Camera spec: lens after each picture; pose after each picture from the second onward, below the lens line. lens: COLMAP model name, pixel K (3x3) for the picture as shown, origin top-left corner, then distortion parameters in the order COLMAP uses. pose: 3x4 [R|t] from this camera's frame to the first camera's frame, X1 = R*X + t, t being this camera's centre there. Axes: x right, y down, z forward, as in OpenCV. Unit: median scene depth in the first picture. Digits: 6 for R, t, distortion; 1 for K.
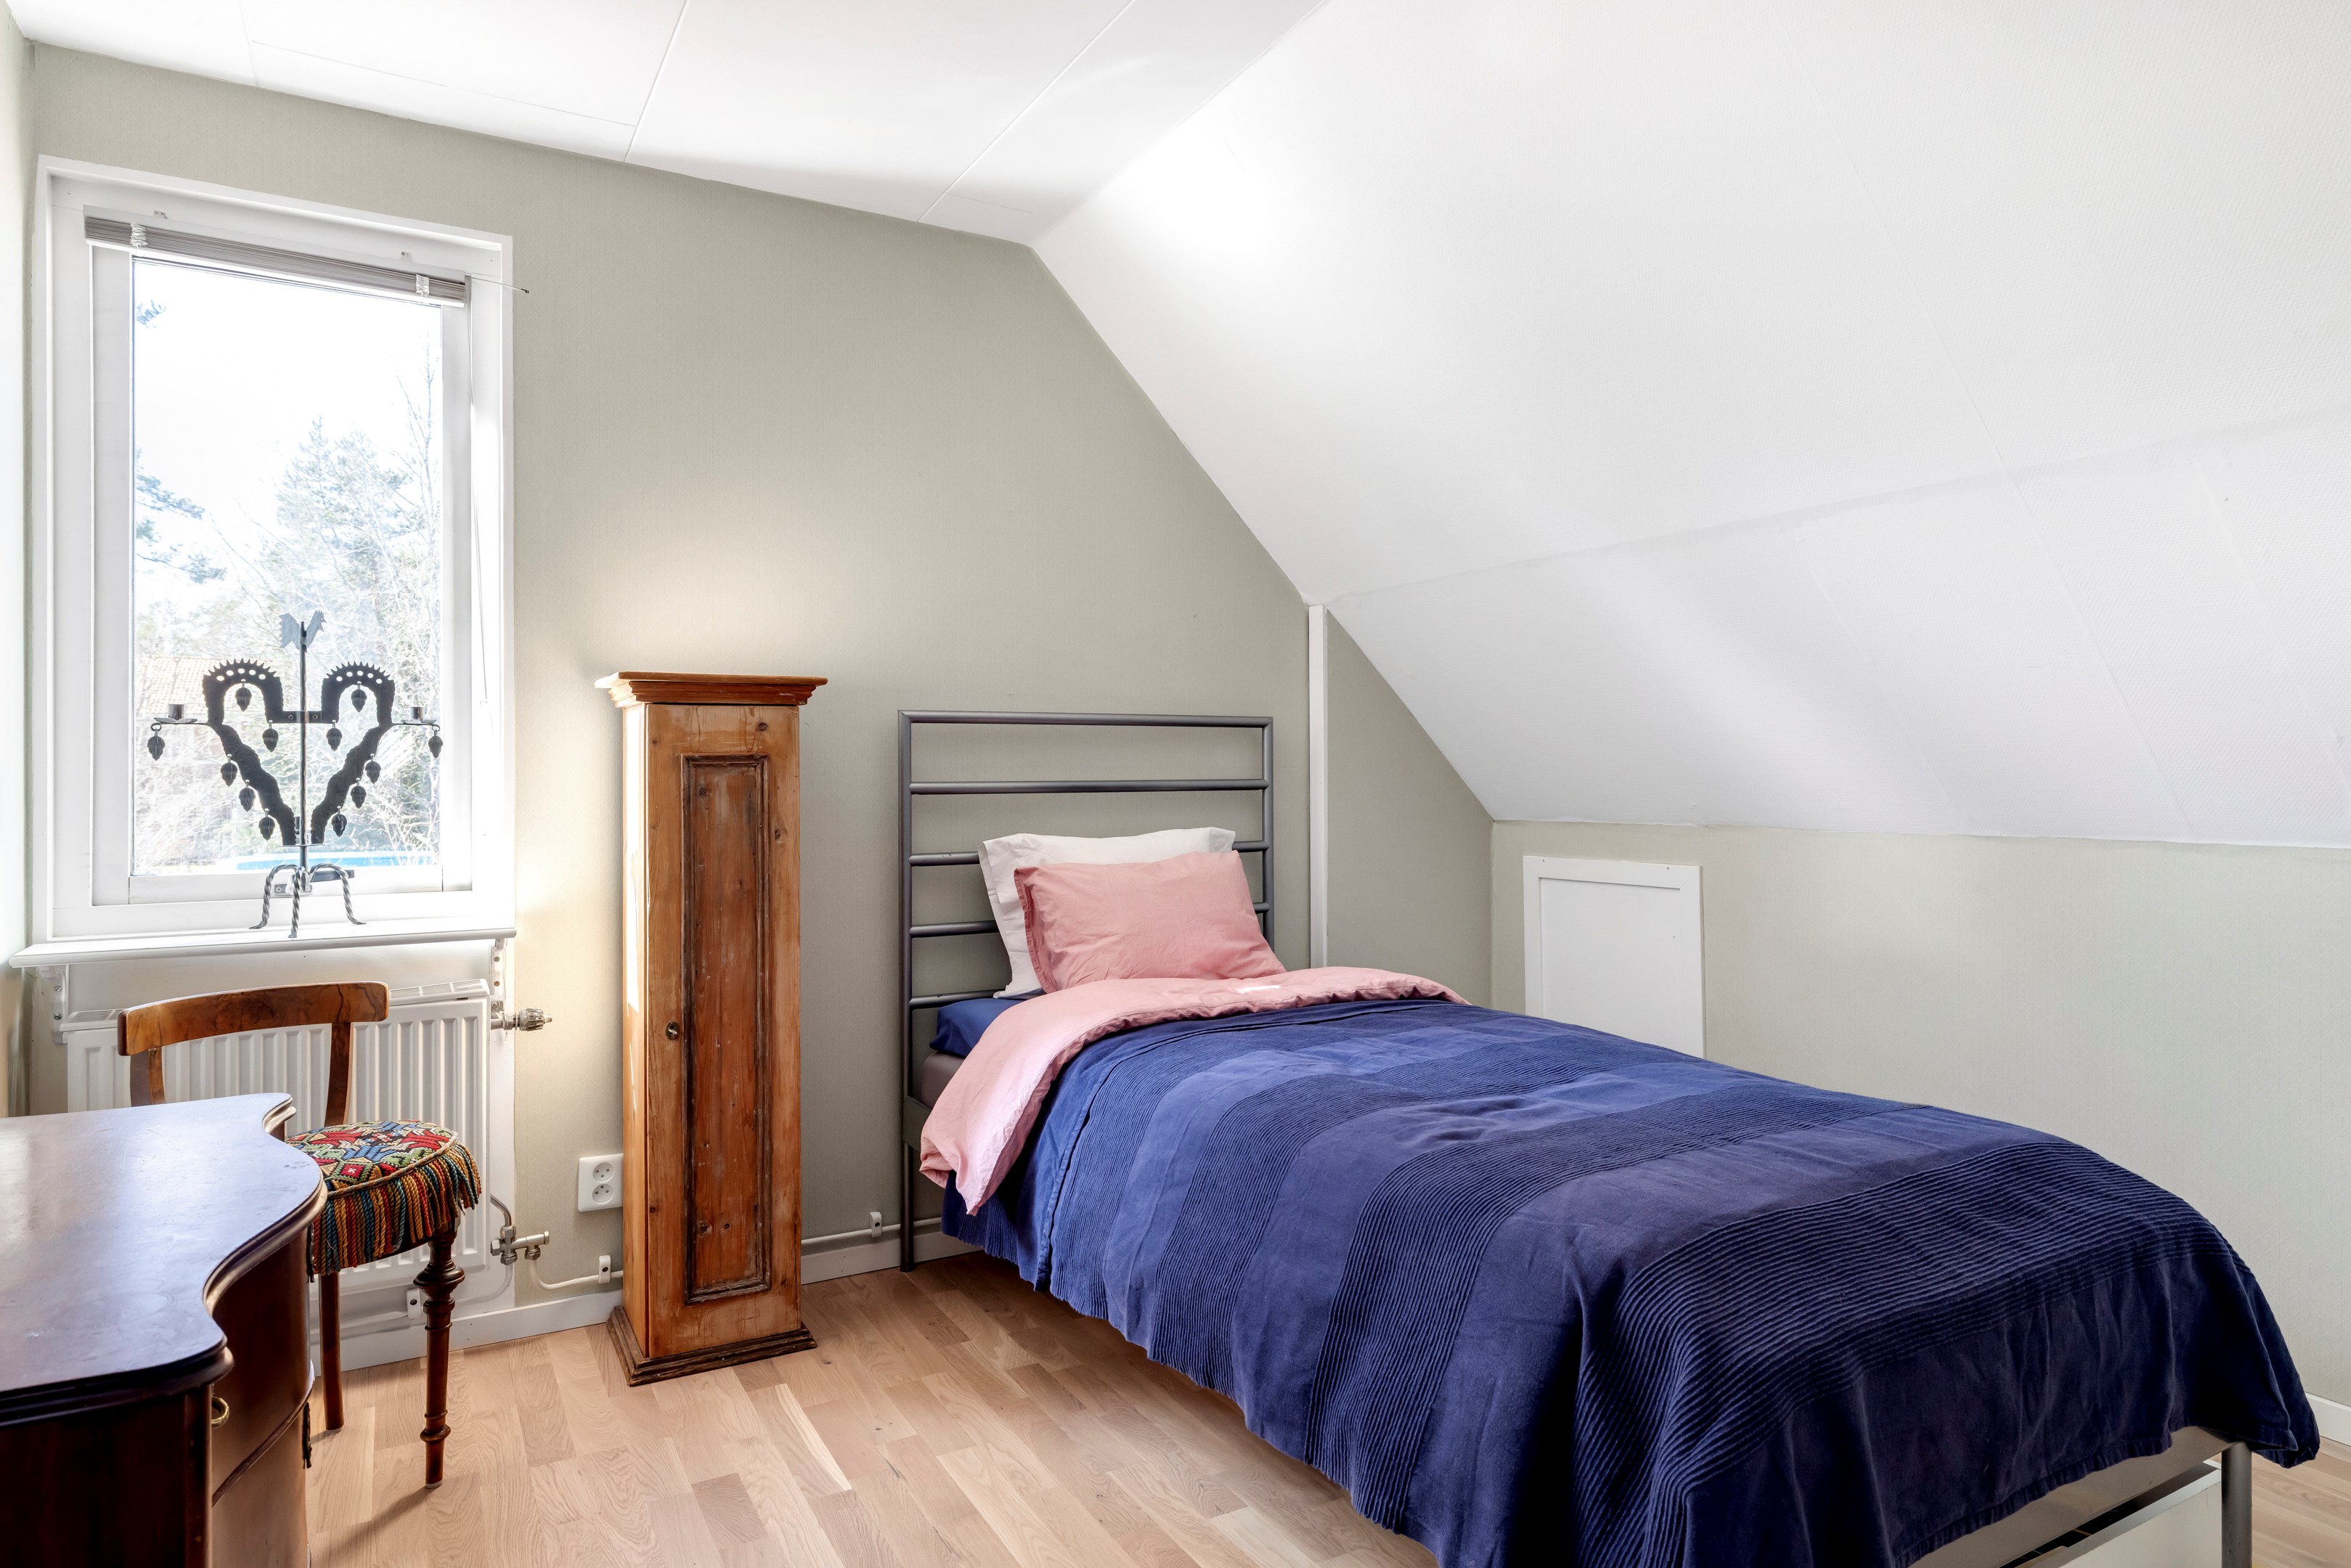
lens RADIAL K [[1348.5, 0, 1166.1], [0, 1348.5, 780.3], [0, 0, 1]] dist [0.003402, 0.002168]
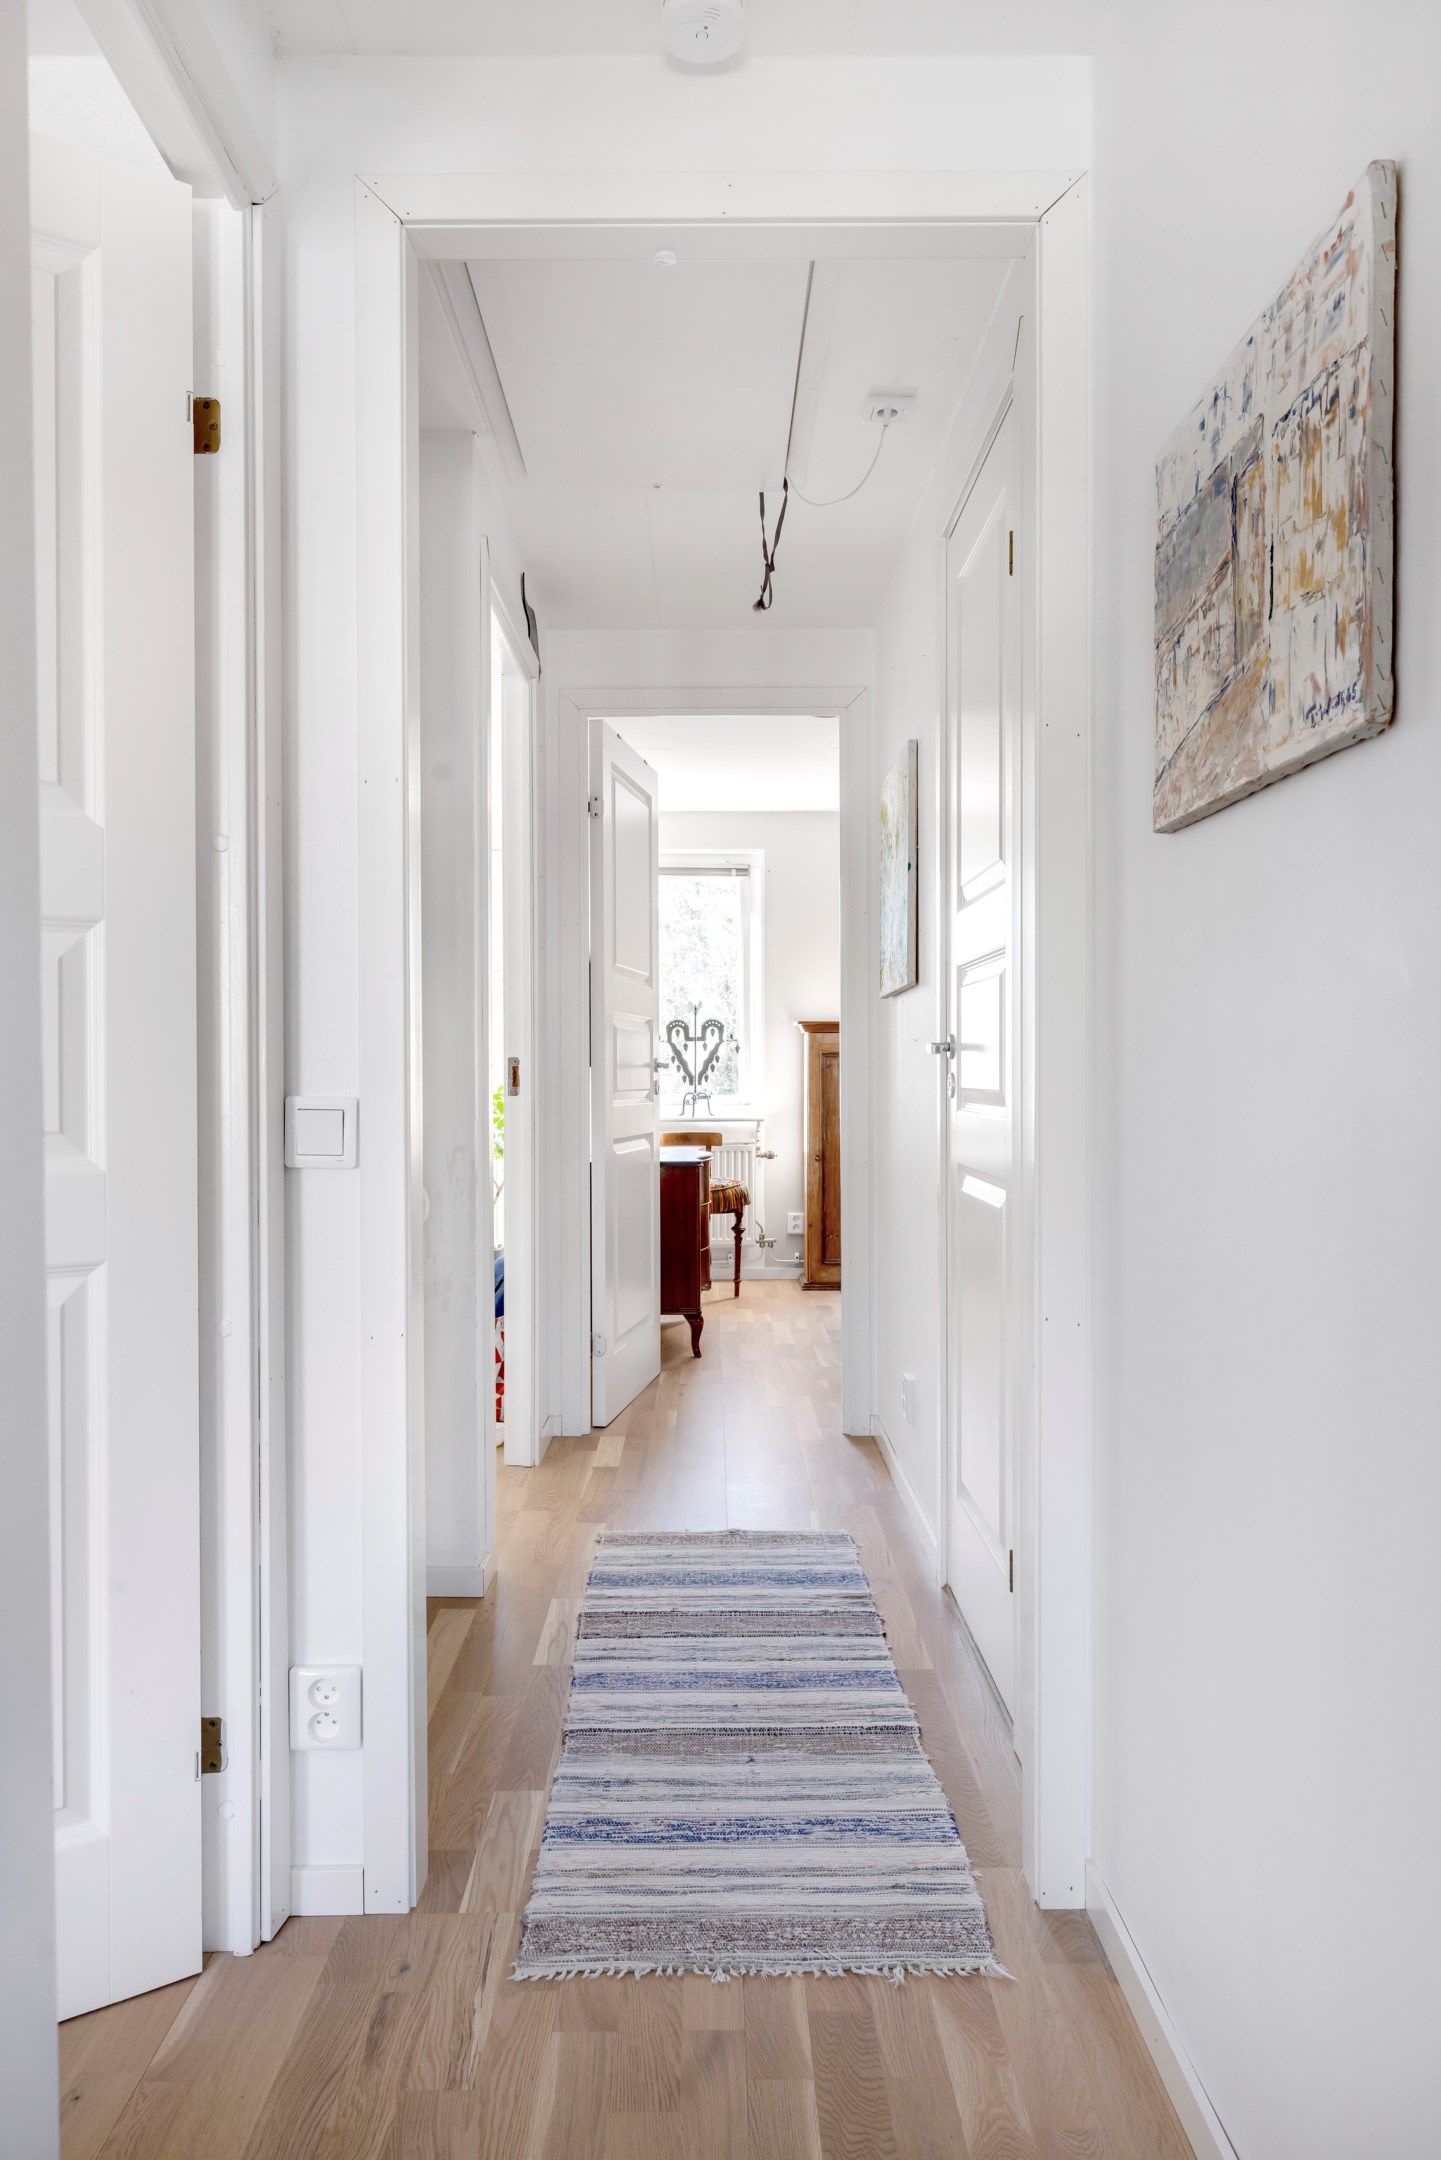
lens RADIAL K [[1239.1, 0, 720.6], [0, 1239.1, 1078.2], [0, 0, 1]] dist [0.003402, 0.002168]
pose [[0.872067, 0.003627, -0.489372, 0.639482], [-0.001192, 0.999985, 0.005288, 0.019528], [0.489384, -0.004028, 0.872059, -1.172285]]
